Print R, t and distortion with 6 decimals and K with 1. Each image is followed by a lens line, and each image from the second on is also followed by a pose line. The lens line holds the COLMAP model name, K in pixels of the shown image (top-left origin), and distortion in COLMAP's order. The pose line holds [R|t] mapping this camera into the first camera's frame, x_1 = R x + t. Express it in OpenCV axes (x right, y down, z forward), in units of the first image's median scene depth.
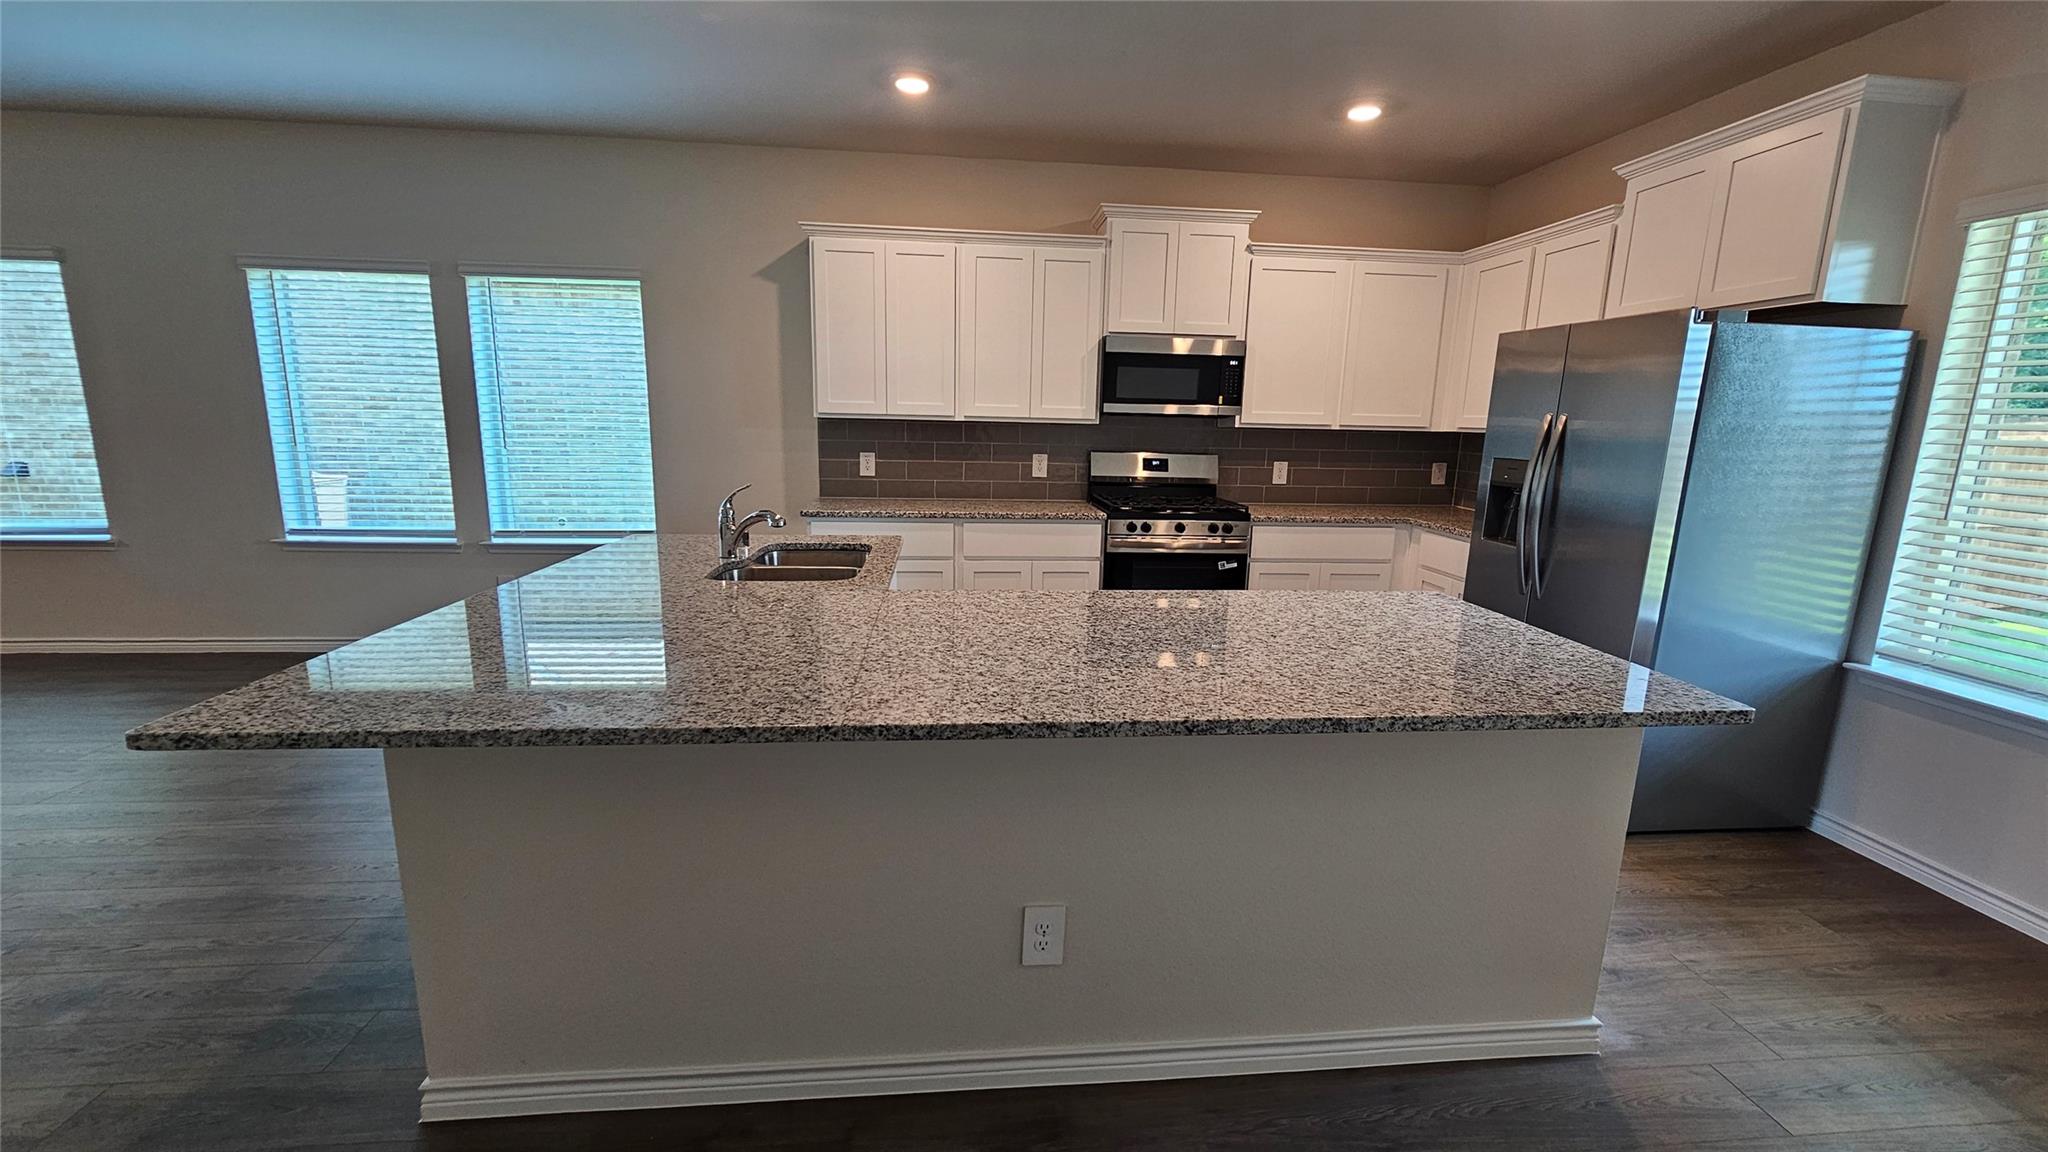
lens RADIAL K [[844.4, 0, 1024.0], [0, 844.4, 576.0], [0, 0, 1]] dist [-0.017404, -0.000124]
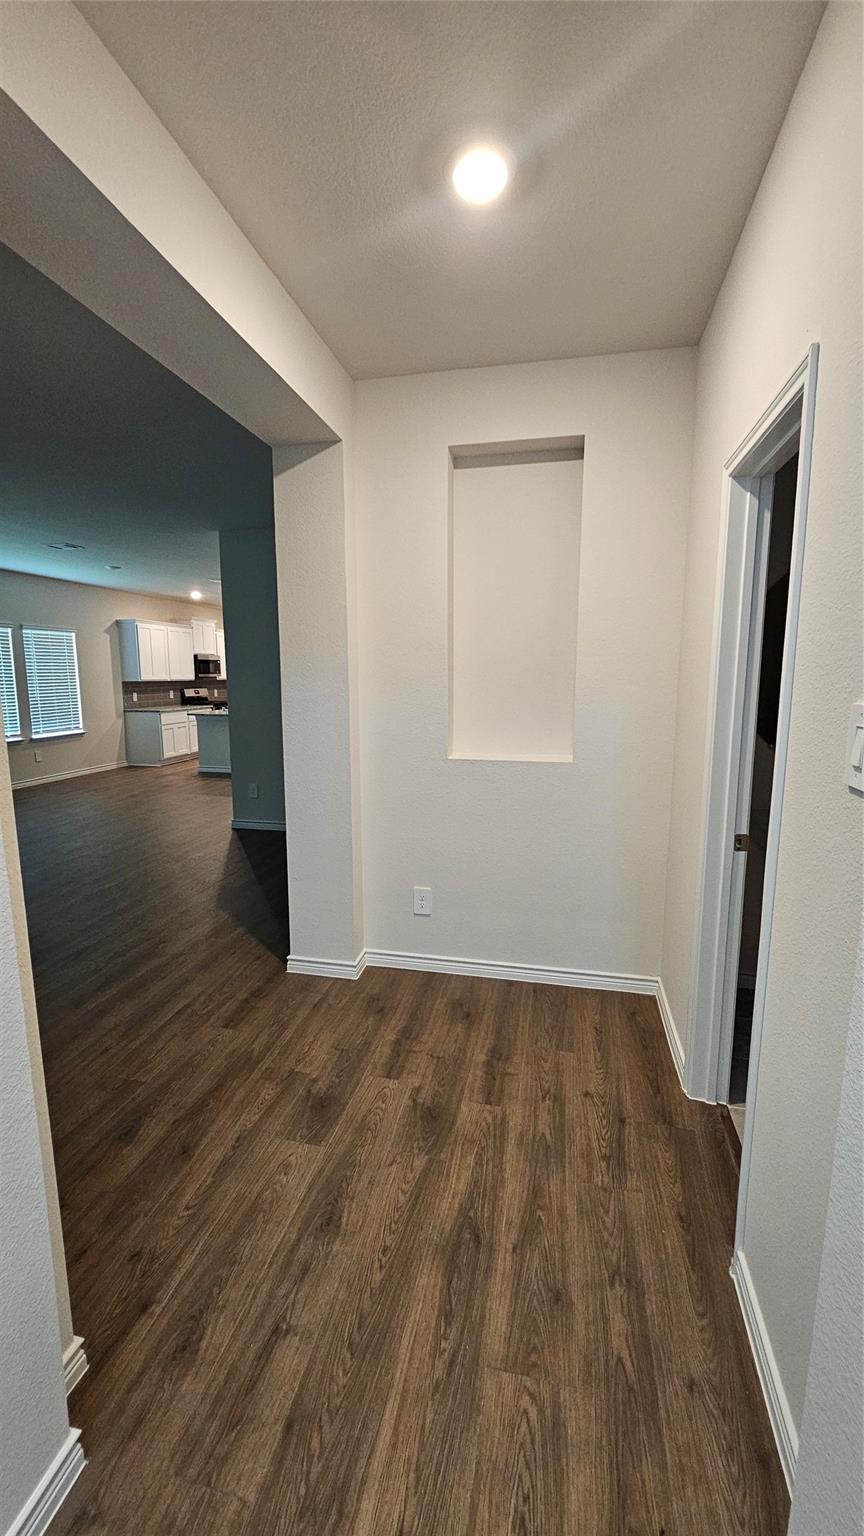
lens RADIAL K [[633.3, 0, 432.0], [0, 633.3, 768.0], [0, 0, 1]] dist [-0.017404, -0.000124]
pose [[0.319998, -0.162447, 0.933387, -1.989543], [0.154045, 0.981002, 0.117922, 0.008323], [-0.934811, 0.106049, 0.338943, -0.682834]]
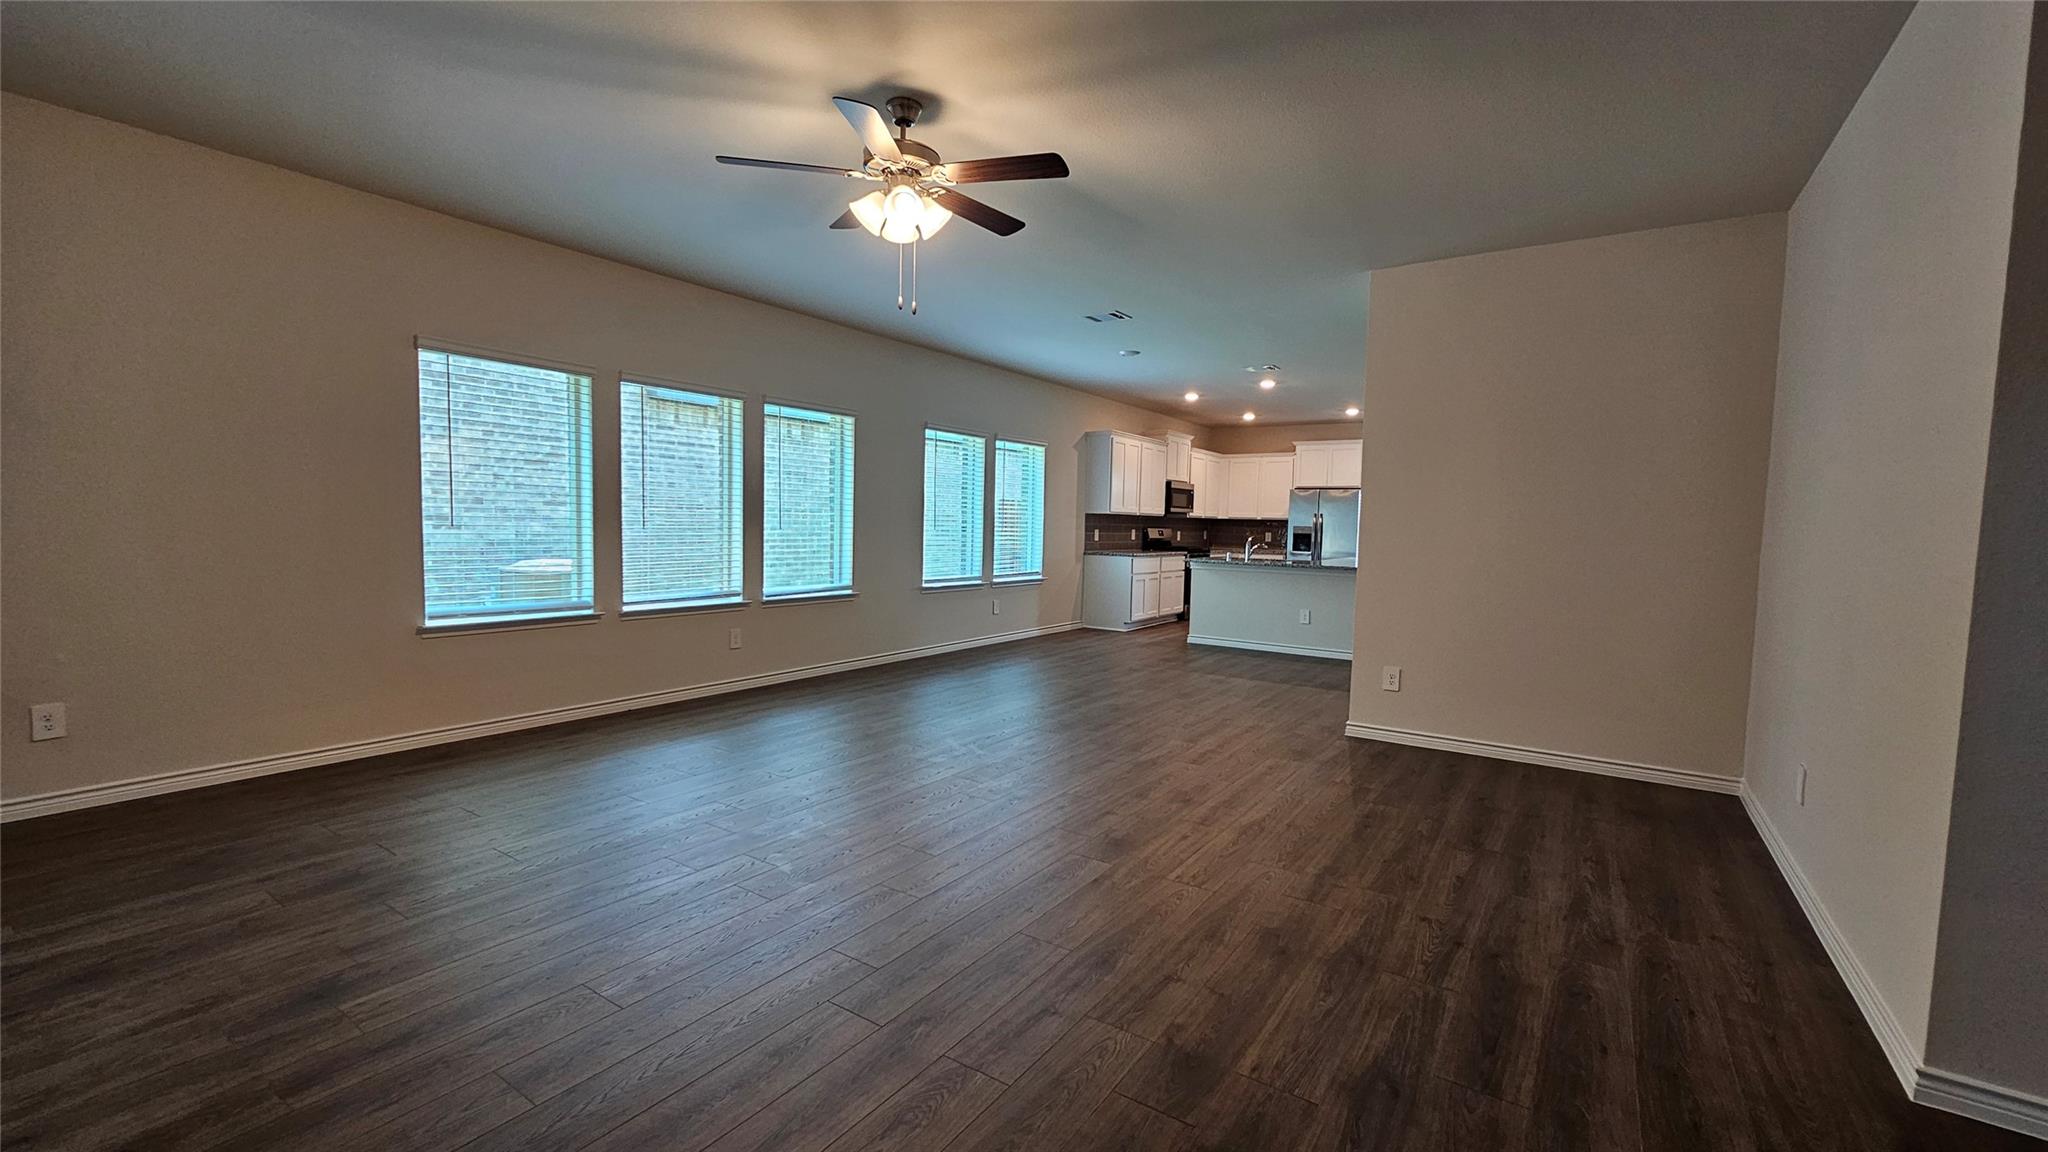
lens RADIAL K [[844.4, 0, 1024.0], [0, 844.4, 576.0], [0, 0, 1]] dist [-0.017404, -0.000124]
pose [[0.646685, -0.058605, 0.760503, -2.013672], [0.110426, 0.993733, -0.017321, -0.013522], [-0.754722, 0.095180, 0.649104, -0.250826]]
